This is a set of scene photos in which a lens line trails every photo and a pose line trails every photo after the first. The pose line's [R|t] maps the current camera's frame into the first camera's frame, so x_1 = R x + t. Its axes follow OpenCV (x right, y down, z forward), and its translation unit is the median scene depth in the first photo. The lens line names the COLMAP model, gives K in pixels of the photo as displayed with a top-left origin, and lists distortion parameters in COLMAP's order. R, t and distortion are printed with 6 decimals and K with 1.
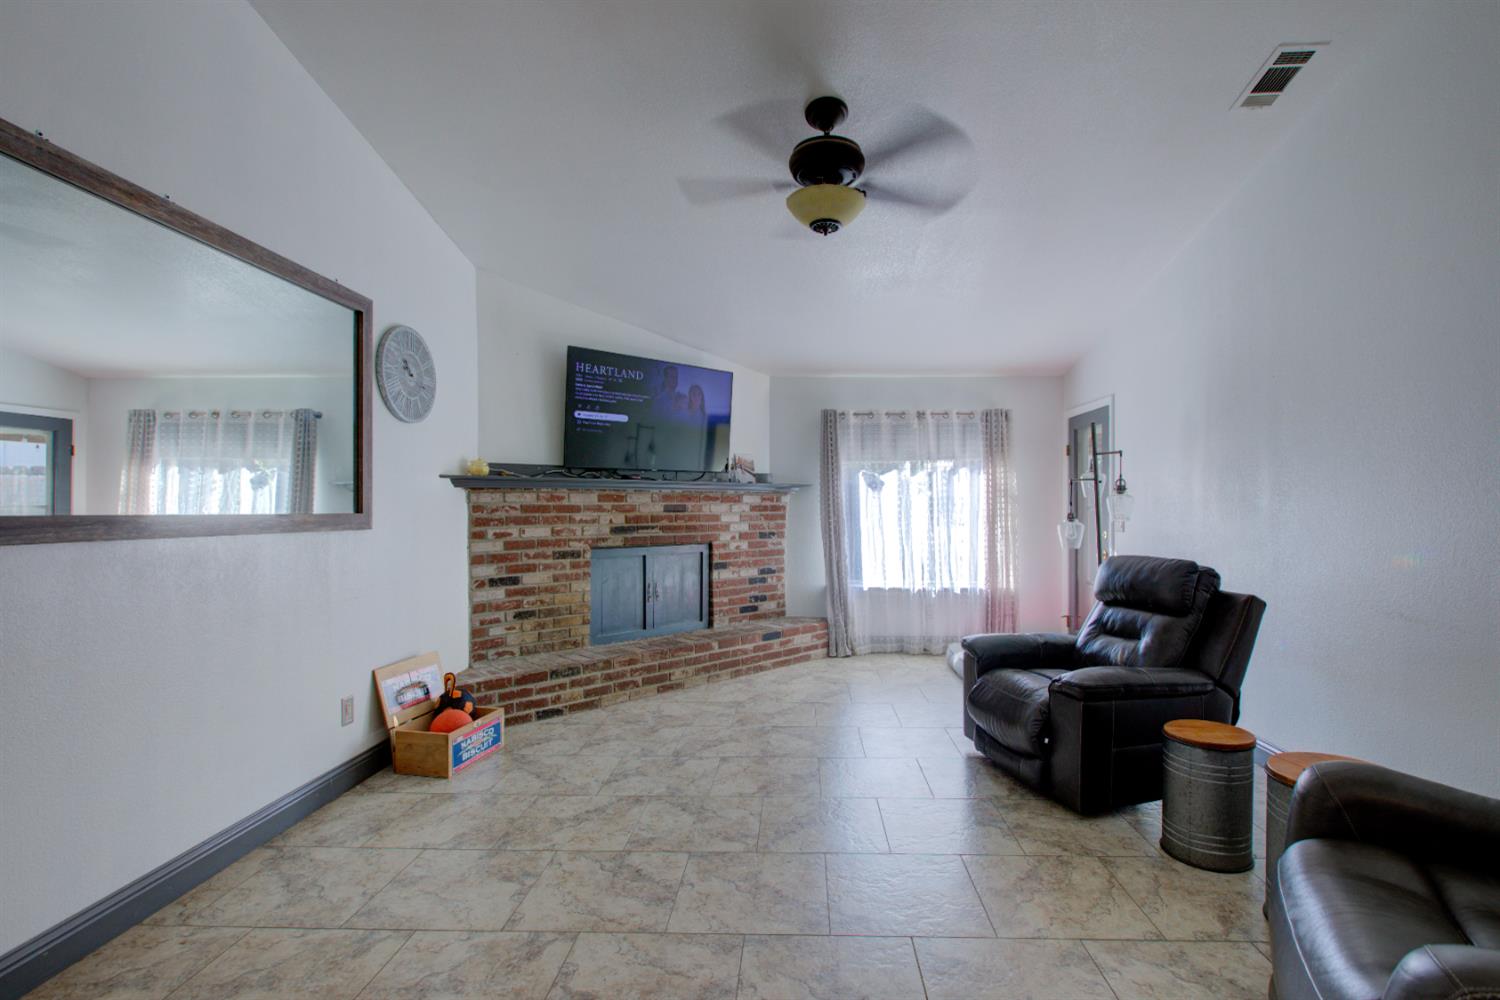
lens RADIAL K [[747.1, 0, 755.2], [0, 747.1, 519.5], [0, 0, 1]] dist [0.000703, 0.000277]
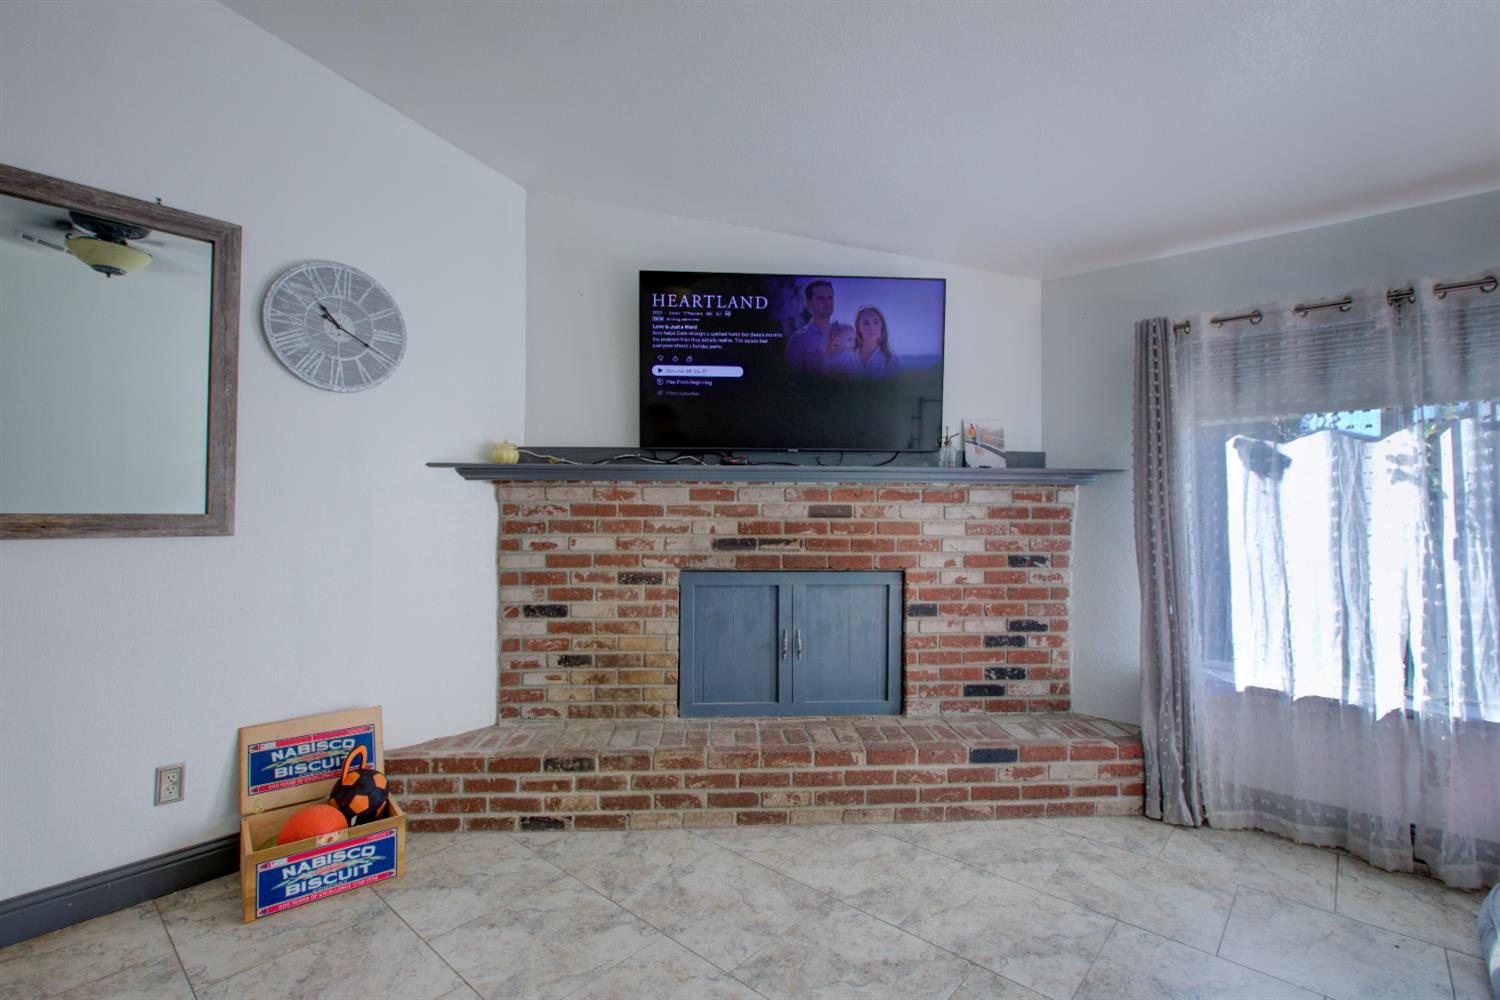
lens RADIAL K [[683.1, 0, 750.0], [0, 683.1, 500.0], [0, 0, 1]] dist [-0.007393, -0.000040]
pose [[0.776281, -0.001232, -0.630385, 0.207050], [-0.018536, 0.999521, -0.024780, -0.009831], [0.630114, 0.030921, 0.775887, 0.552752]]
